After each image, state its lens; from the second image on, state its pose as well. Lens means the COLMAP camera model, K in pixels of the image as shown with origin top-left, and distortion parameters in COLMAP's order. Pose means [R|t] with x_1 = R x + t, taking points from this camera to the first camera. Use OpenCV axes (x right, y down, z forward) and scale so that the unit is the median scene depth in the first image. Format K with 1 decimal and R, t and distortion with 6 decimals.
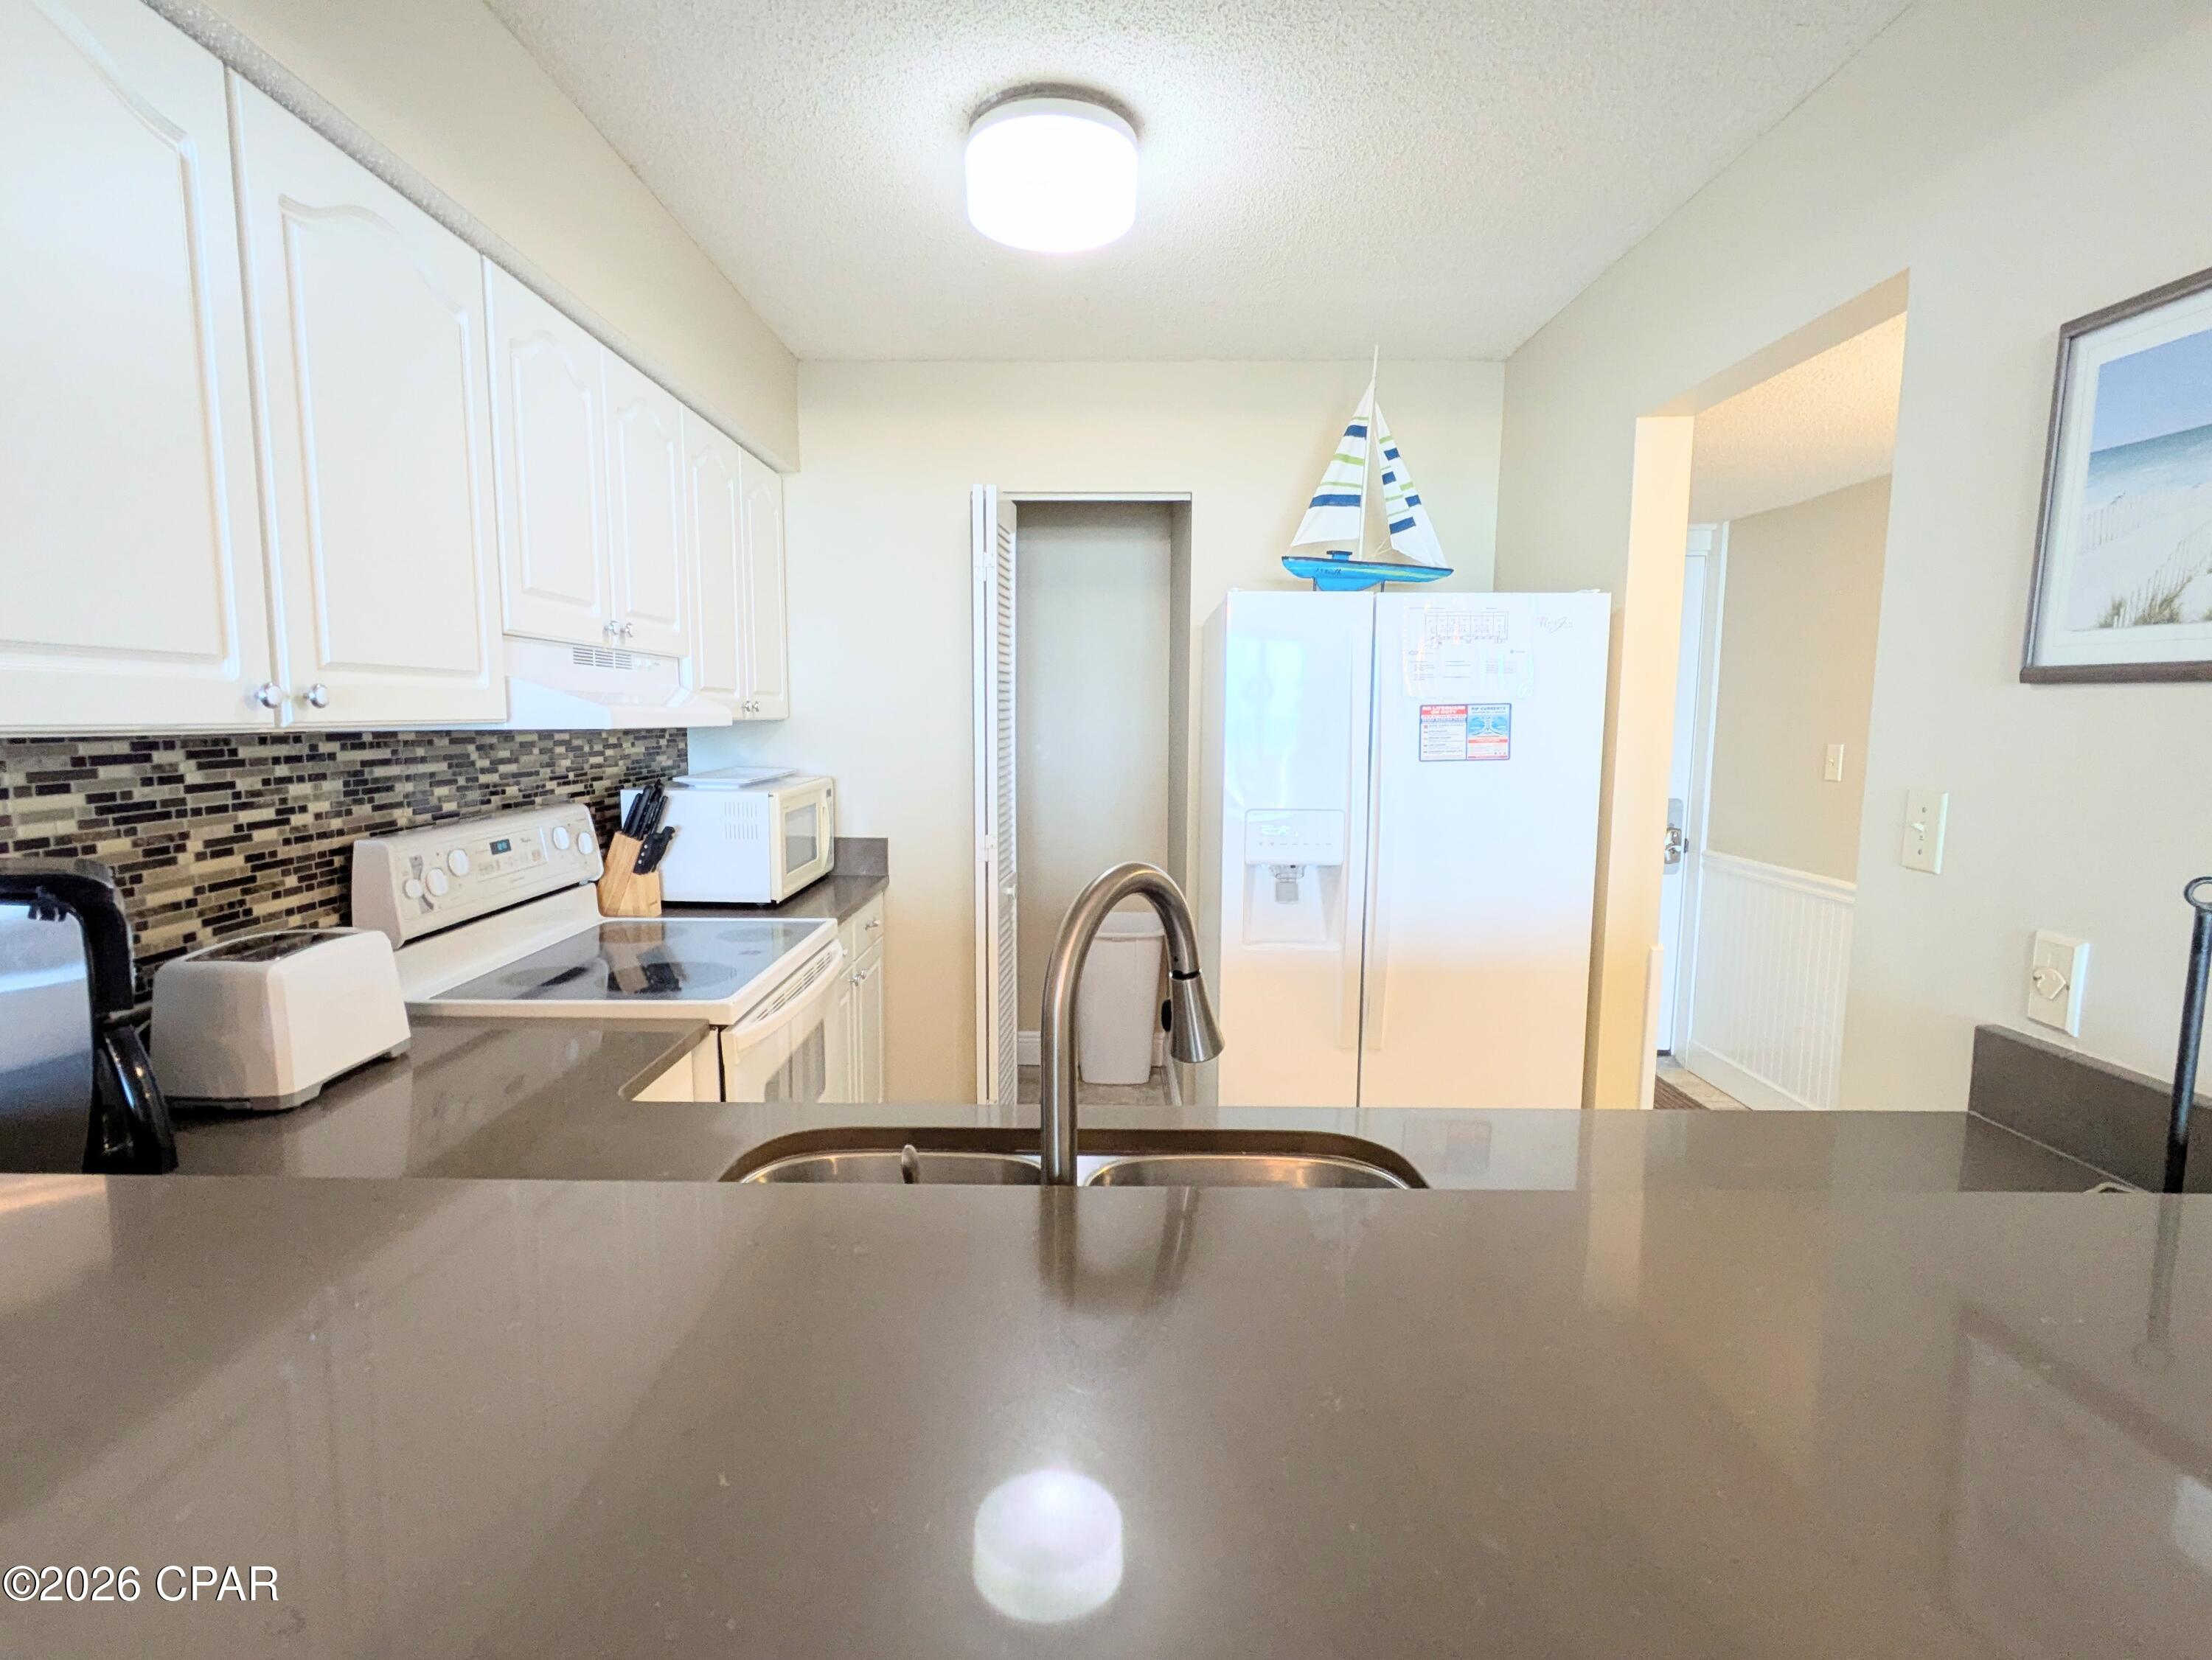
lens RADIAL K [[1111.9, 0, 1094.5], [0, 1111.9, 848.9], [0, 0, 1]] dist [-0.003560, 0.003432]
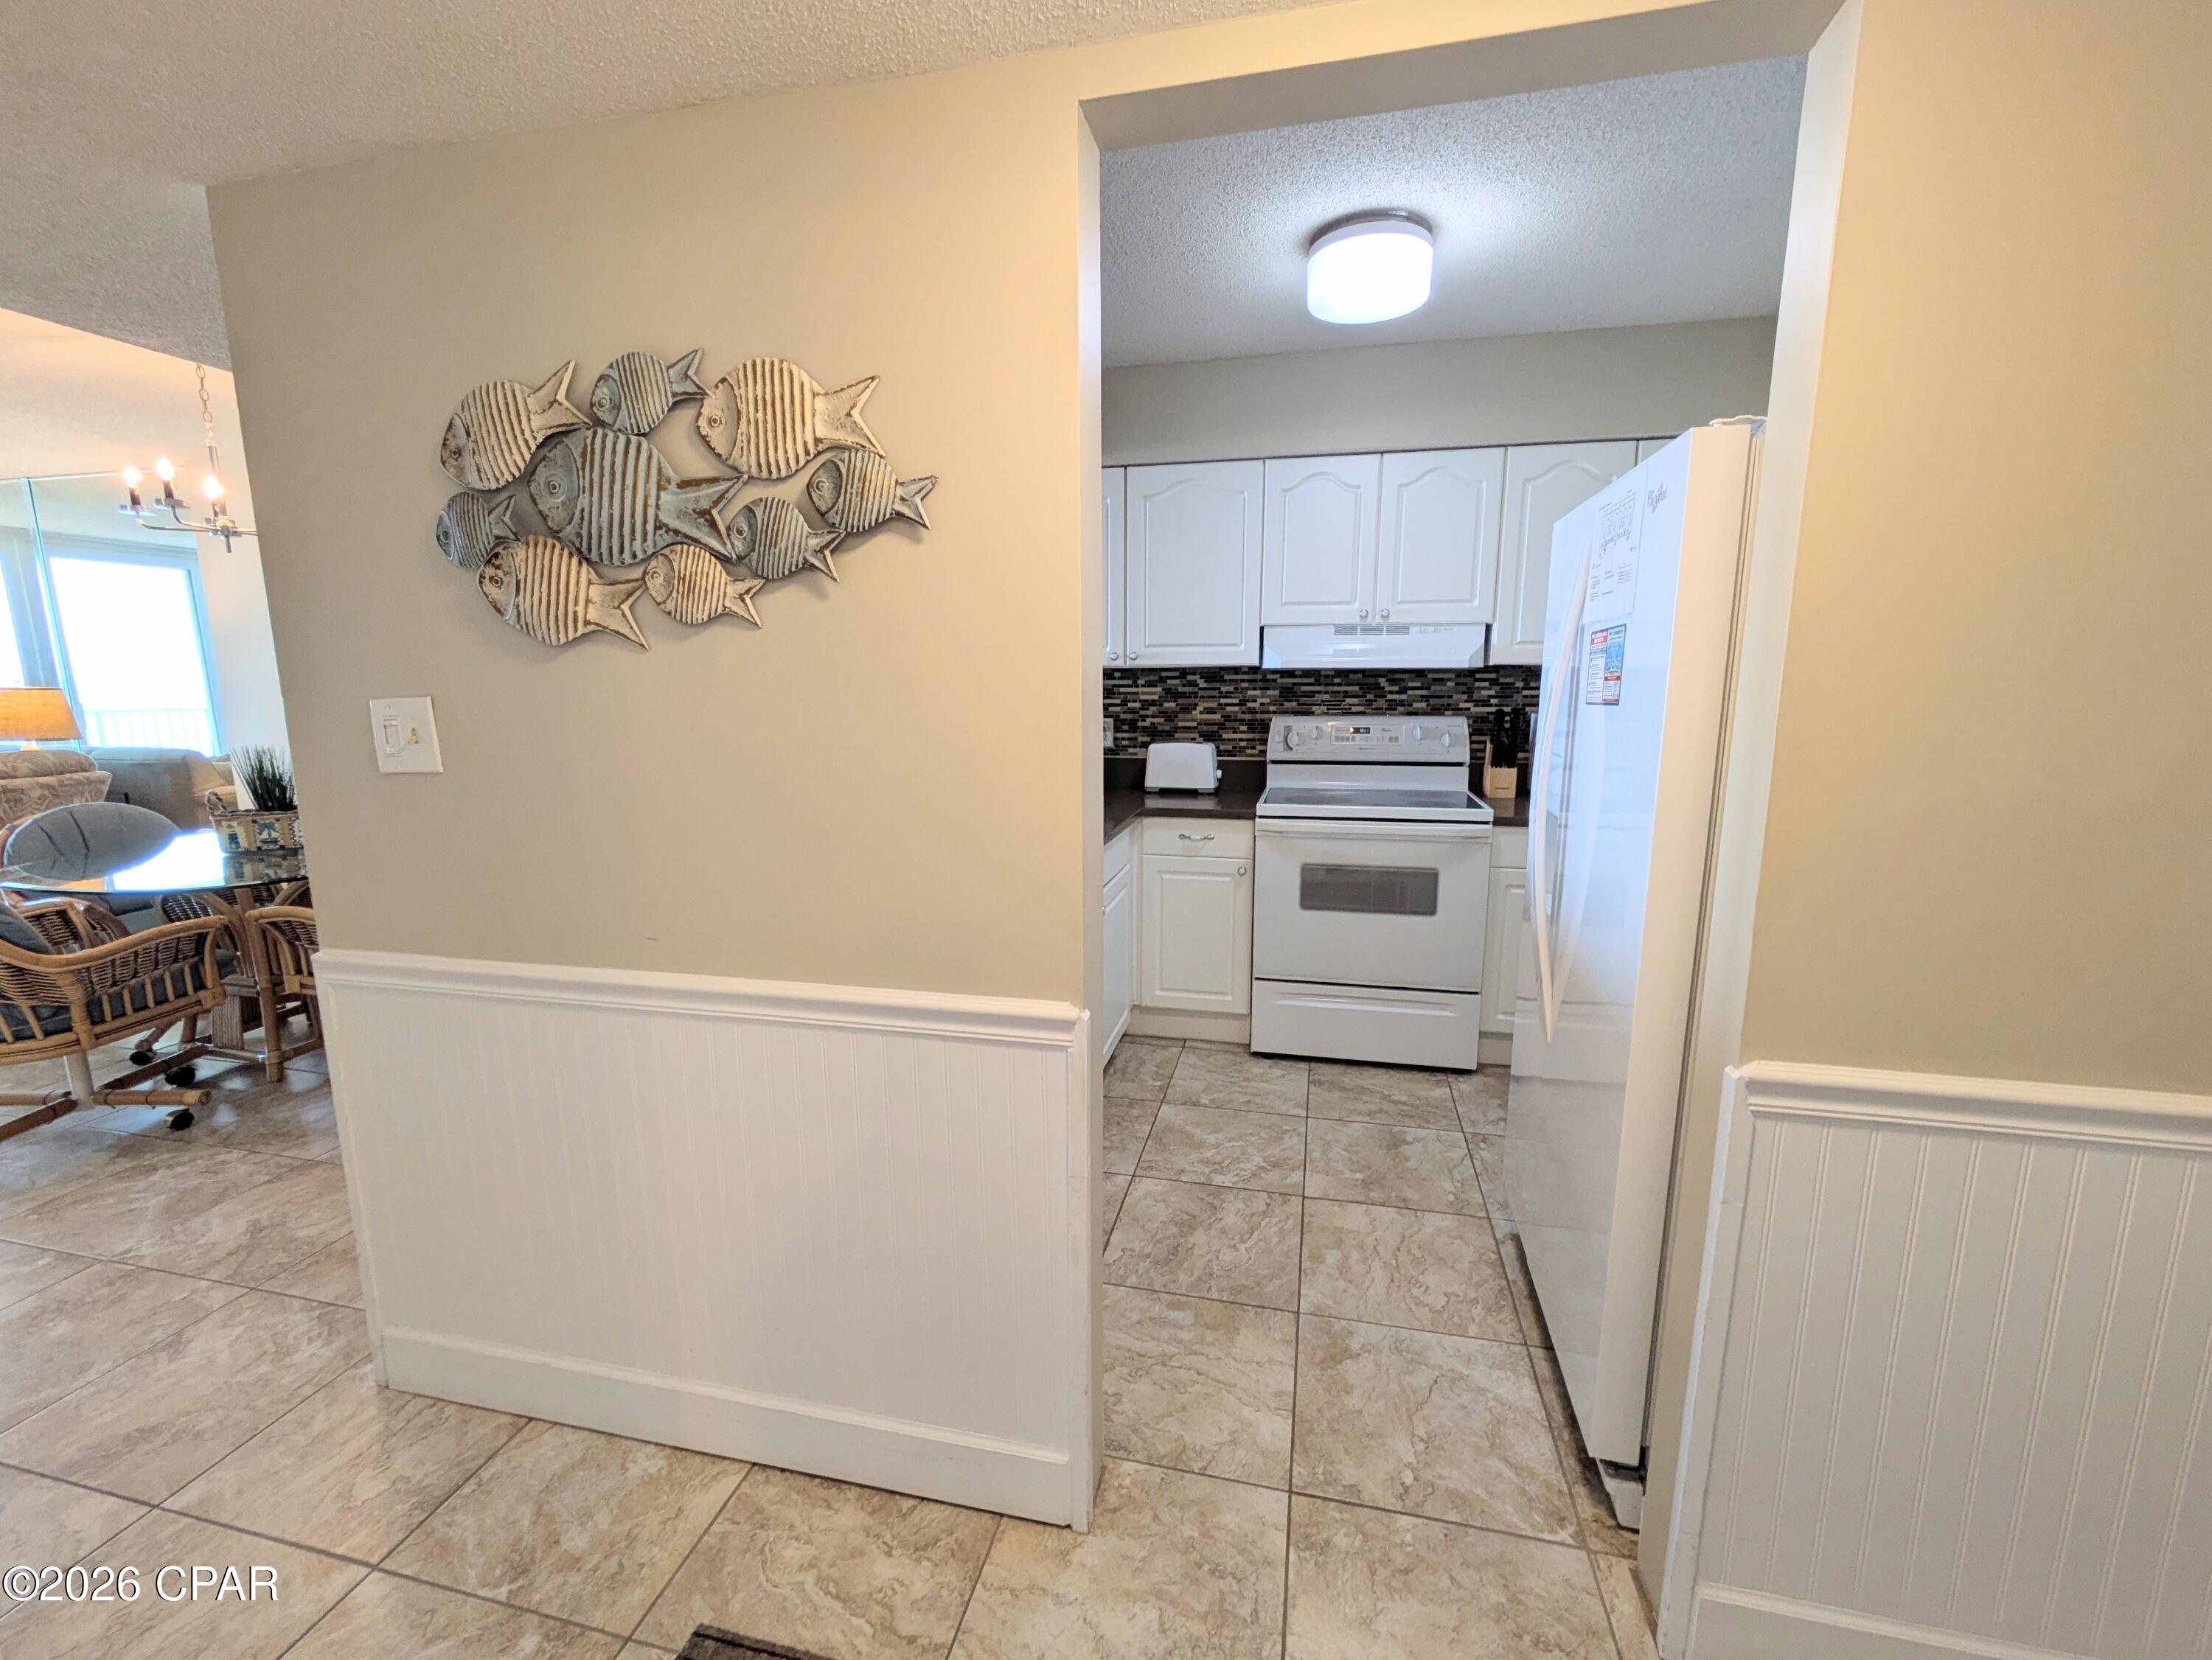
lens RADIAL K [[925.1, 0, 1100.1], [0, 925.1, 836.2], [0, 0, 1]] dist [-0.000928, 0.000847]
pose [[-0.226158, 0.164806, -0.960048, 1.170562], [-0.116466, 0.973939, 0.194626, -0.084875], [0.967103, 0.155829, -0.201069, 0.921531]]
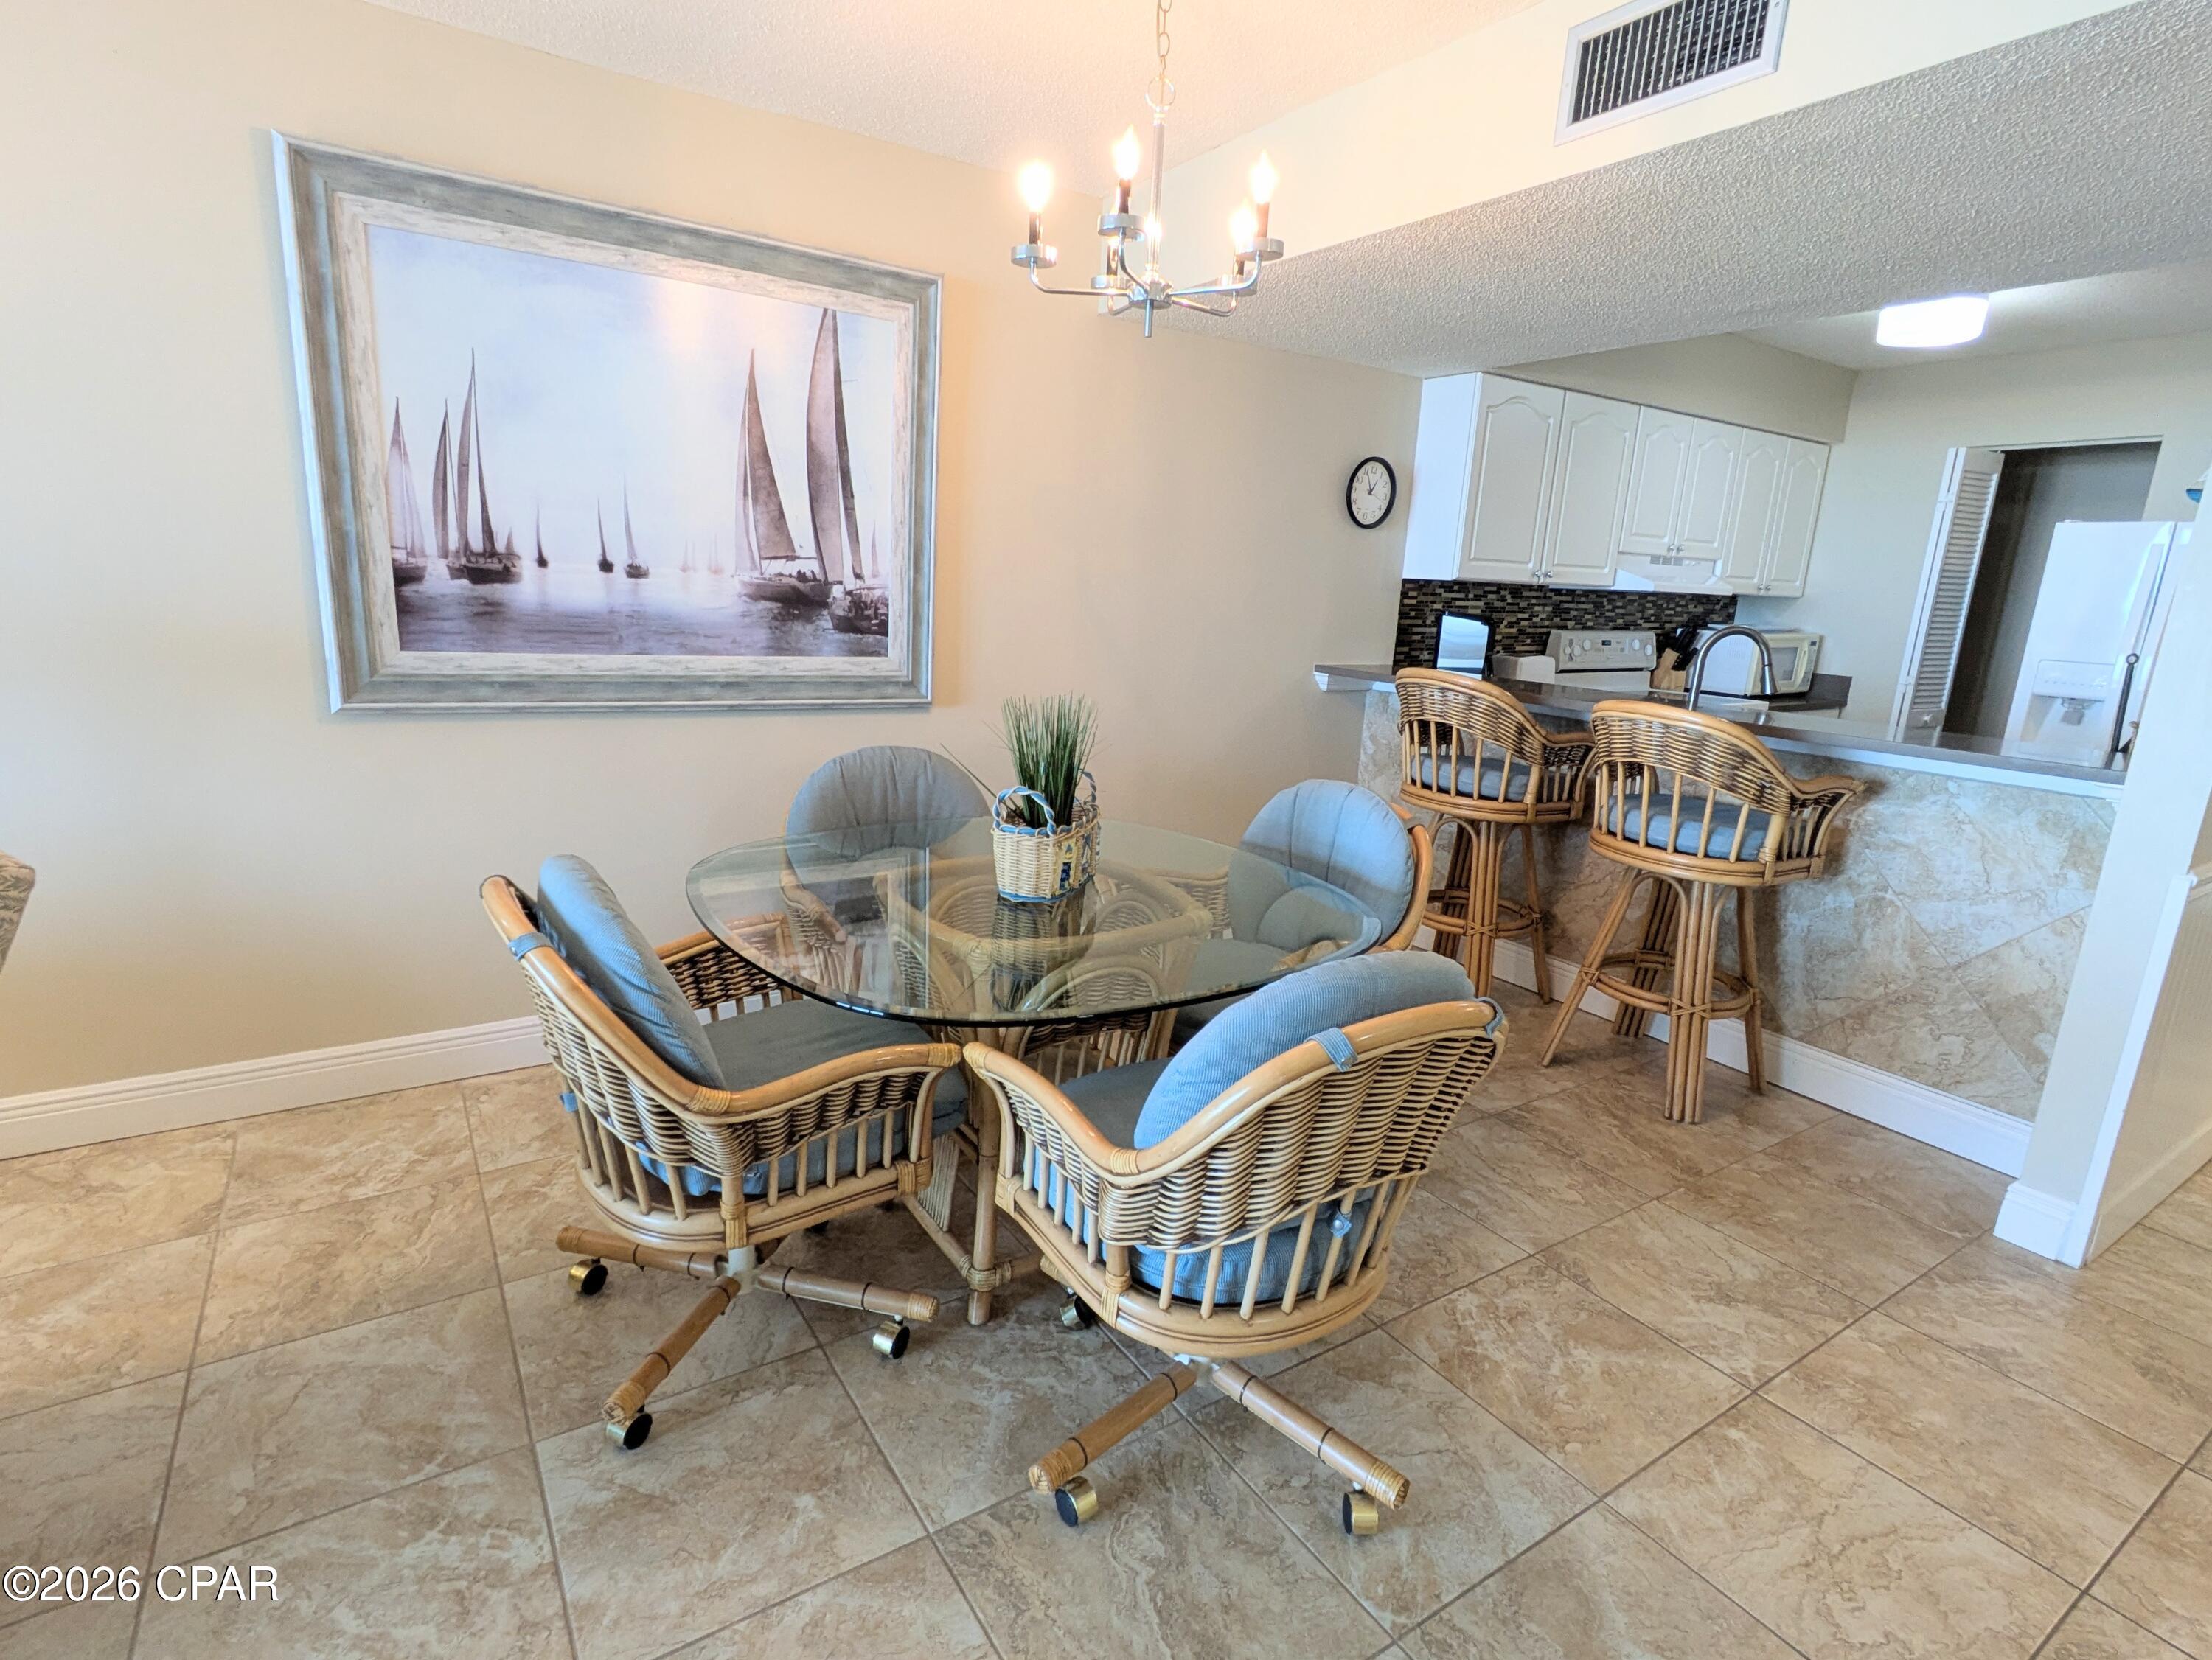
lens RADIAL K [[1116.9, 0, 1089.6], [0, 1116.9, 850.5], [0, 0, 1]] dist [-0.003254, 0.000506]
pose [[0.549087, 0.218889, -0.806592, 0.861475], [-0.140965, 0.975523, 0.168770, 0.182577], [0.823791, 0.021032, 0.566503, -1.220509]]
